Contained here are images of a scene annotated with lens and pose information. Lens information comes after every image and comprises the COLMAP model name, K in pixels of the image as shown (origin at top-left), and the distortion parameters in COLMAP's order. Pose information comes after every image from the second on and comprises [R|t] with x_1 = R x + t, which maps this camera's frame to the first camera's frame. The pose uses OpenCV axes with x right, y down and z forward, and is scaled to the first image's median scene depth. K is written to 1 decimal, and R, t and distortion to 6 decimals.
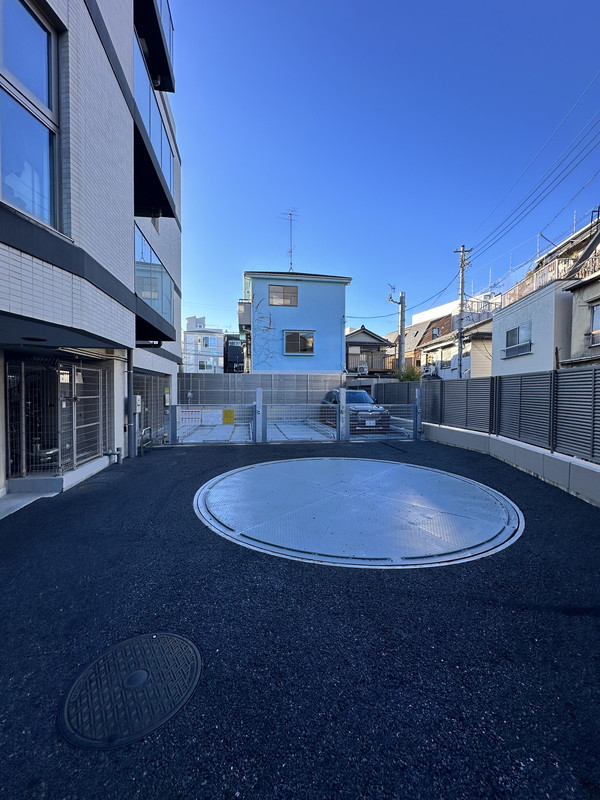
lens RADIAL K [[323.3, 0, 300.0], [0, 323.3, 400.0], [0, 0, 1]] dist [0.000618, 0.000234]
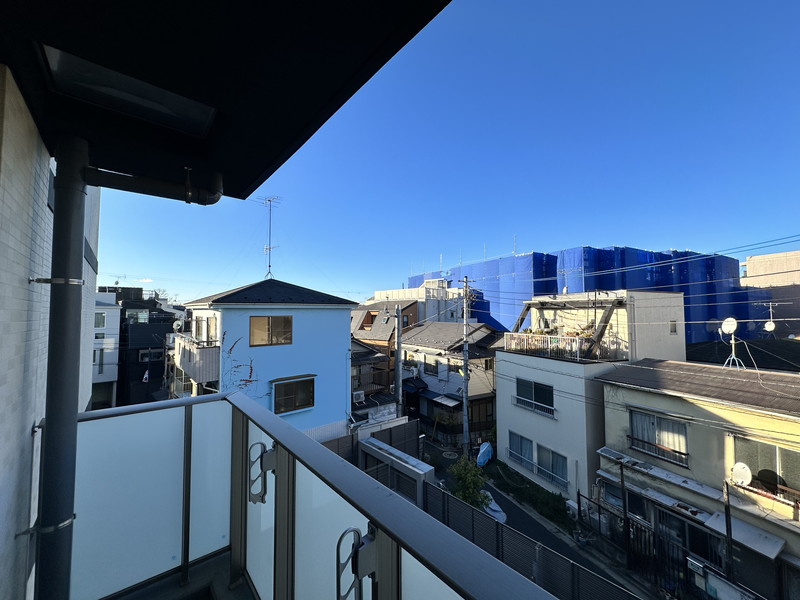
lens RADIAL K [[323.3, 0, 400.0], [0, 323.3, 300.0], [0, 0, 1]] dist [0.000618, 0.000234]
pose [[0.859723, 0.011534, 0.510630, -0.166490], [0.025180, 0.997572, -0.064927, -0.329764], [-0.510139, 0.068677, 0.857345, 0.245835]]
